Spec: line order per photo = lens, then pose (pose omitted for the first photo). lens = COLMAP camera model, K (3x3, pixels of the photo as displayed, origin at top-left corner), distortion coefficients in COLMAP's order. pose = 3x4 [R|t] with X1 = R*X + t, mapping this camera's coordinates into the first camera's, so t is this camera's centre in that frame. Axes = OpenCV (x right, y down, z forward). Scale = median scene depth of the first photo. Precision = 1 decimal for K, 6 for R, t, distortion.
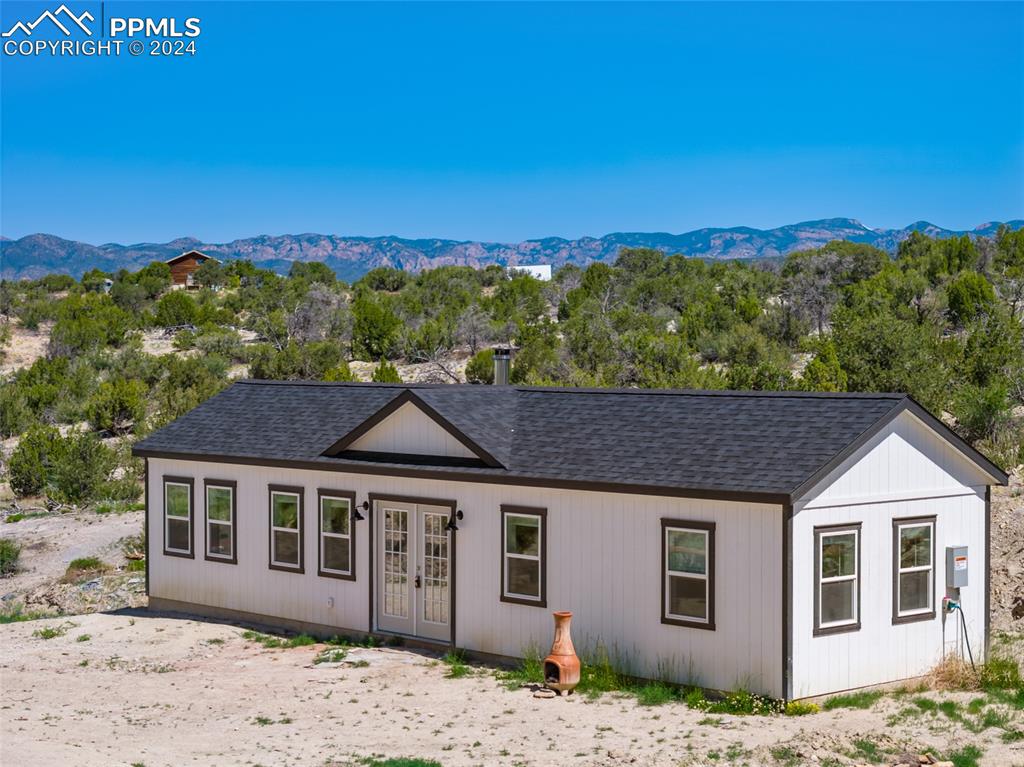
lens RADIAL K [[2047.6, 0, 531.4], [0, 2047.6, 376.4], [0, 0, 1]] dist [-0.003325, 0.000000]
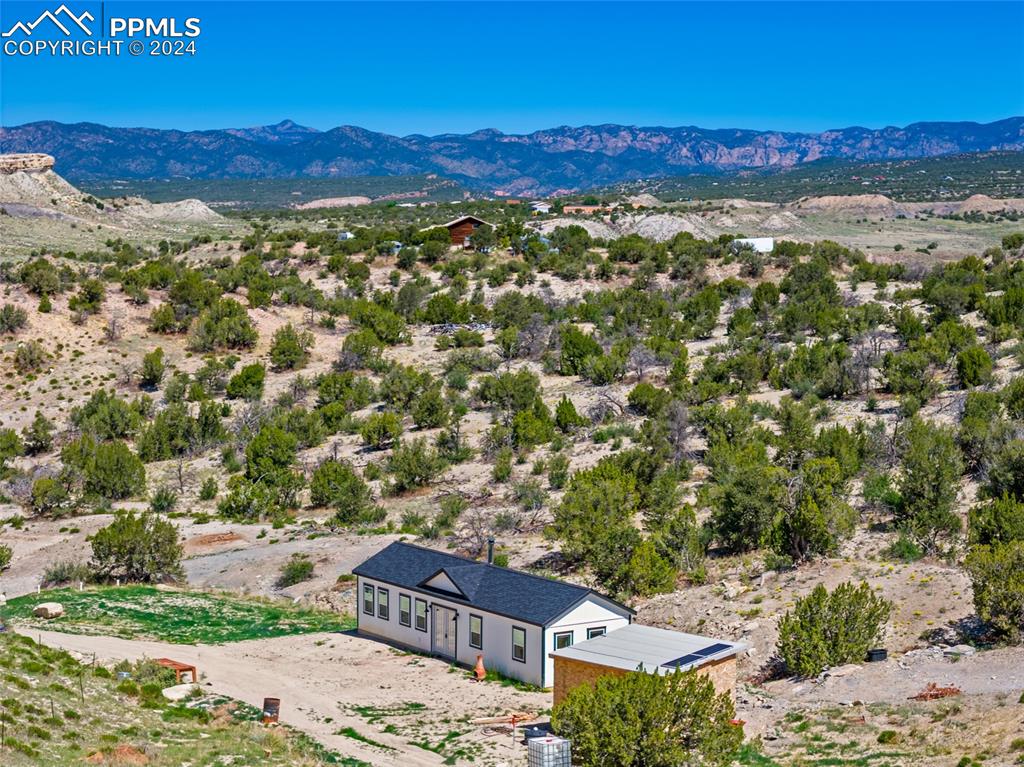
lens RADIAL K [[2047.6, 0, 509.2], [0, 2047.6, 380.5], [0, 0, 1]] dist [-0.003325, 0.000000]
pose [[0.987741, 0.015025, -0.155380, 0.419756], [-0.006306, 0.998385, 0.056459, -0.371631], [0.155977, -0.054787, 0.986240, -1.581078]]
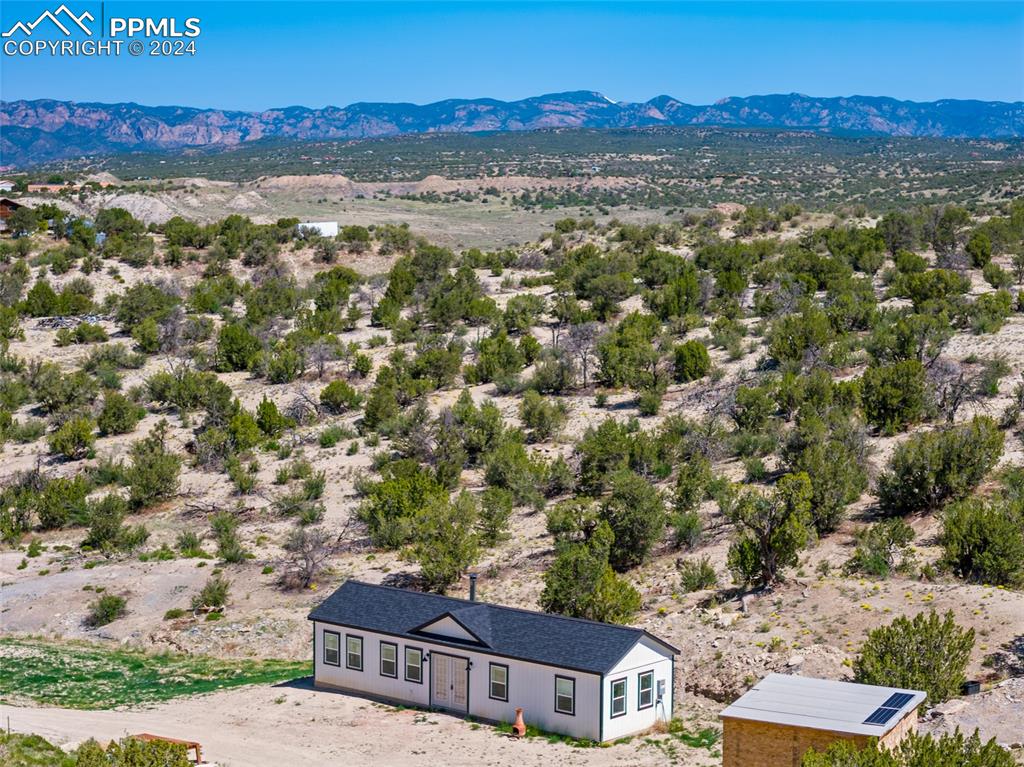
lens RADIAL K [[2047.6, 0, 517.7], [0, 2047.6, 394.4], [0, 0, 1]] dist [-0.003325, 0.000000]
pose [[0.993005, -0.003726, 0.118011, -0.246033], [-0.004813, 0.997394, 0.071993, -0.400464], [-0.117972, -0.072058, 0.990399, -1.343975]]
